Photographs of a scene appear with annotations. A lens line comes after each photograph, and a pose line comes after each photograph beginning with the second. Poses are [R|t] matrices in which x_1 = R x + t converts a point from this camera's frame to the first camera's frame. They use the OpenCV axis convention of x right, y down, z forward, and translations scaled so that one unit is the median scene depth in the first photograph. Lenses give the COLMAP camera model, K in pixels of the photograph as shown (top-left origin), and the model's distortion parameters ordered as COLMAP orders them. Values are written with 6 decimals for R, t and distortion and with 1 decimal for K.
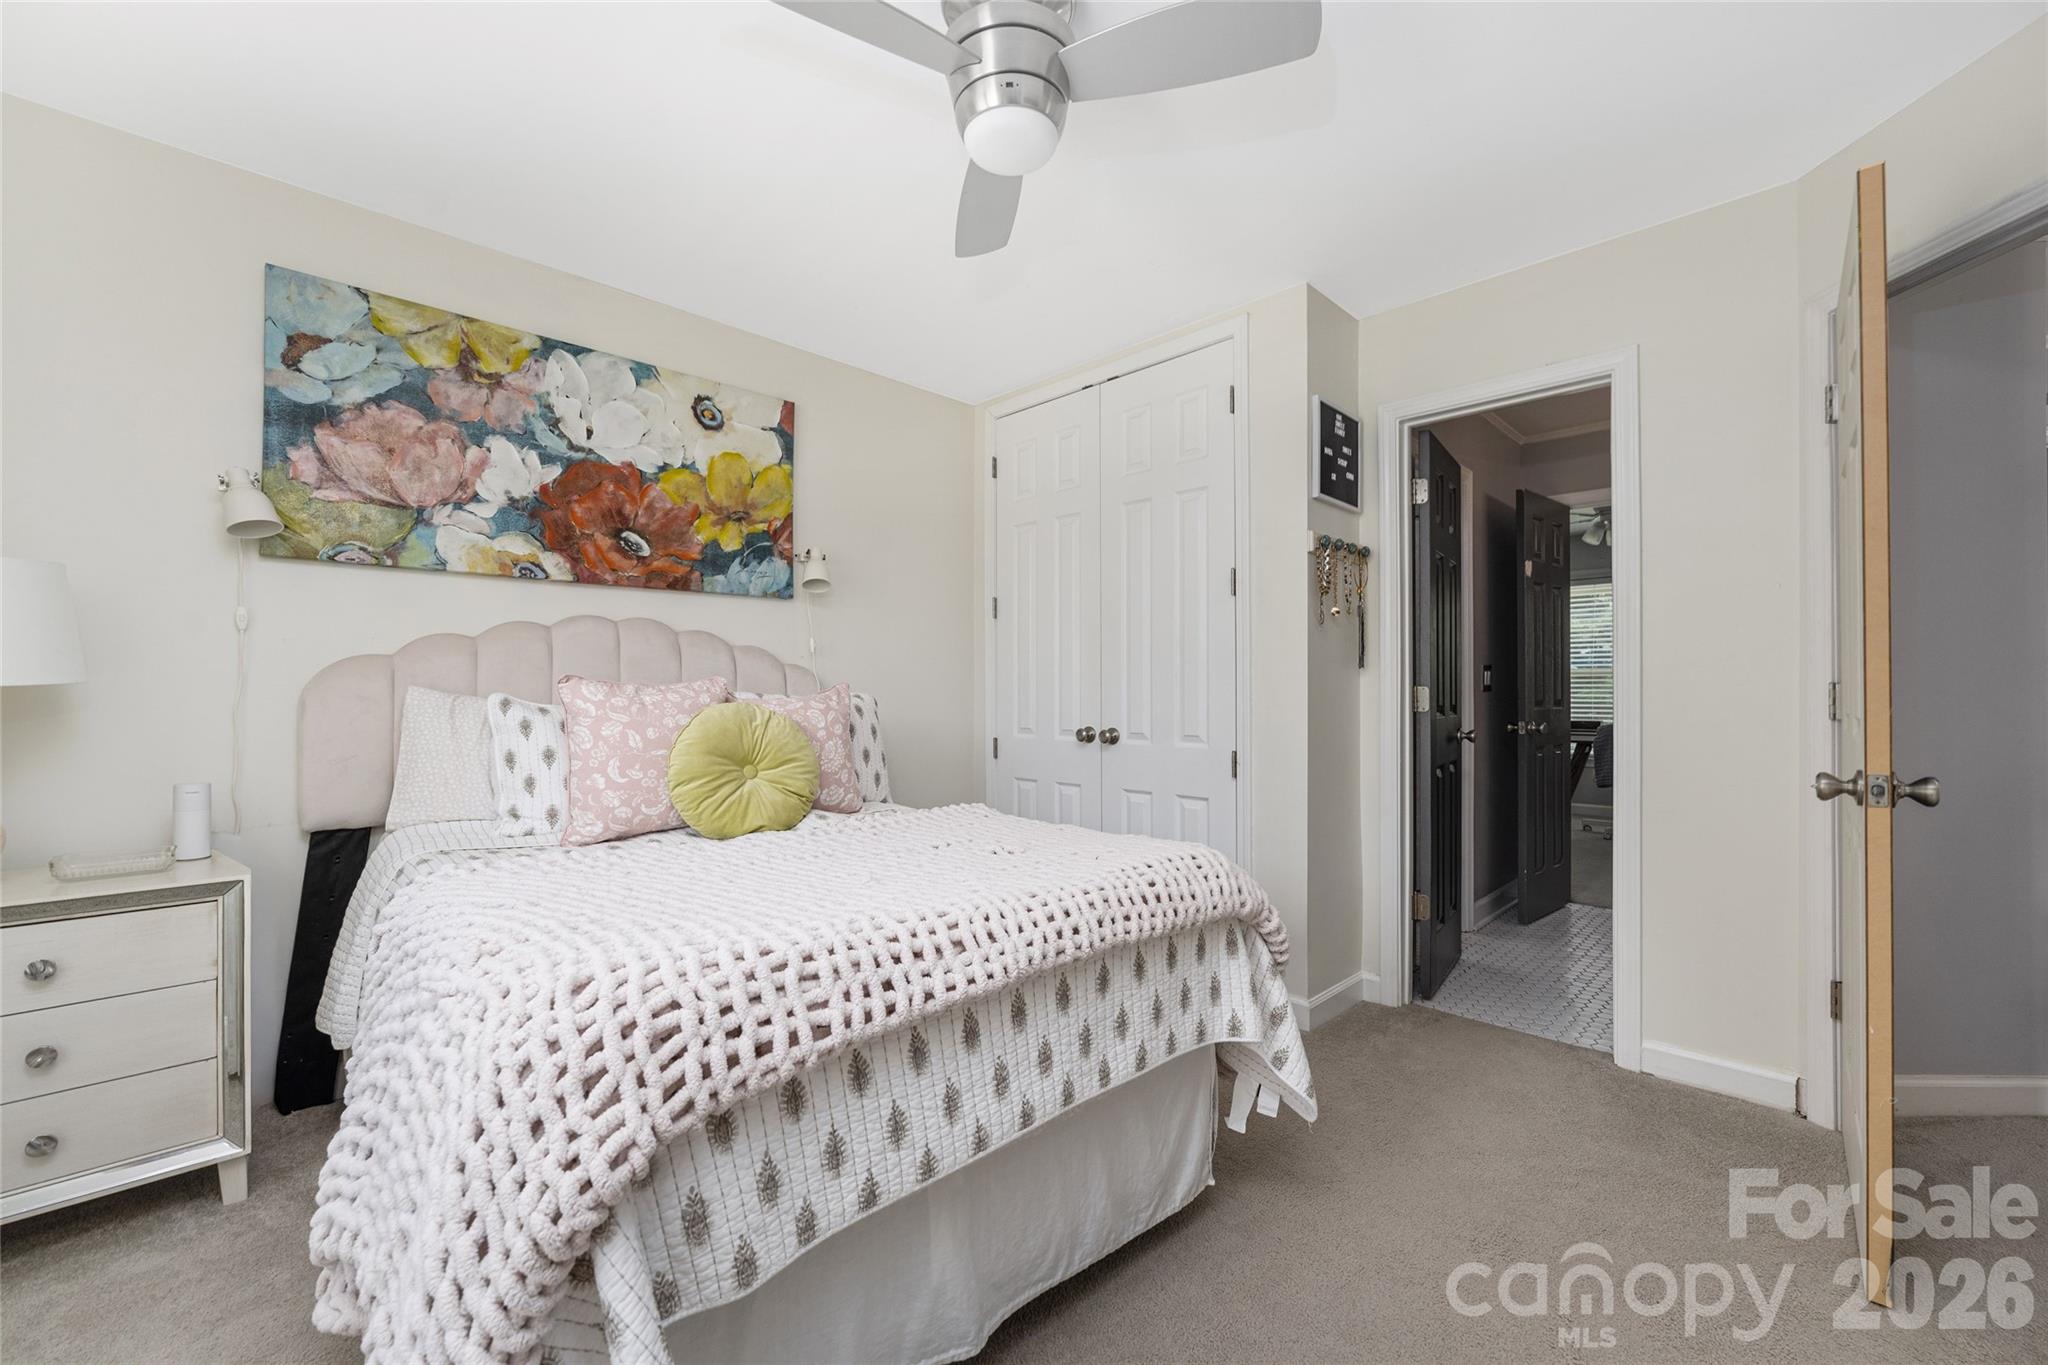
lens RADIAL K [[821.5, 0, 1021.5], [0, 821.5, 690.1], [0, 0, 1]] dist [-0.008026, 0.000438]
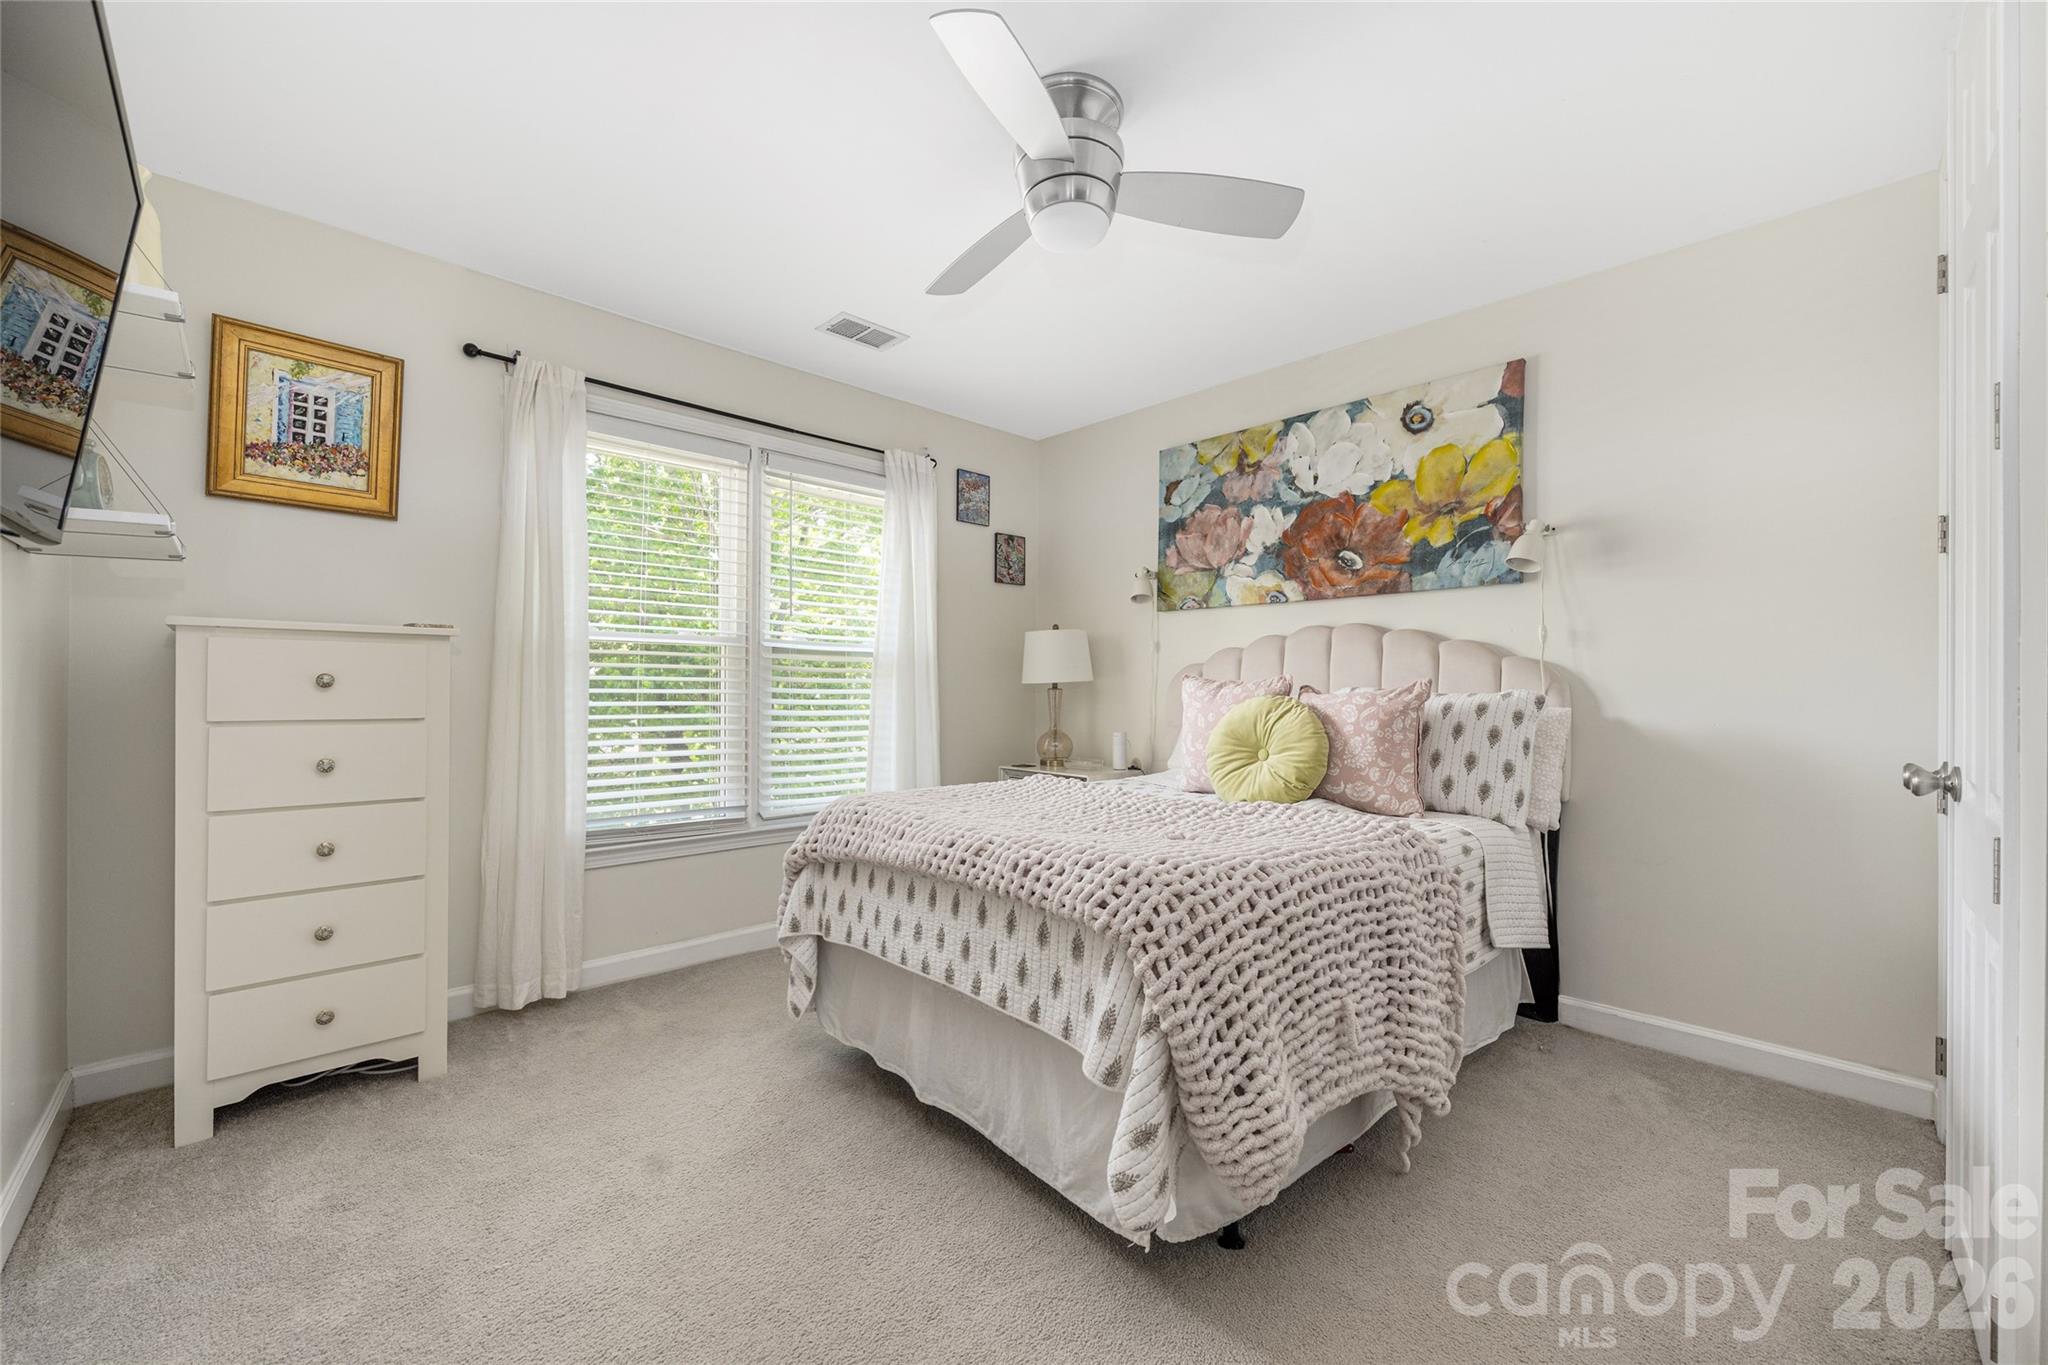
lens RADIAL K [[821.5, 0, 1020.7], [0, 821.5, 683.6], [0, 0, 1]] dist [-0.008026, 0.000438]
pose [[-0.019974, -0.001400, -0.999800, 0.733343], [-0.003076, 0.999994, -0.001339, 0.000164], [0.999796, 0.003048, -0.019978, 0.581967]]
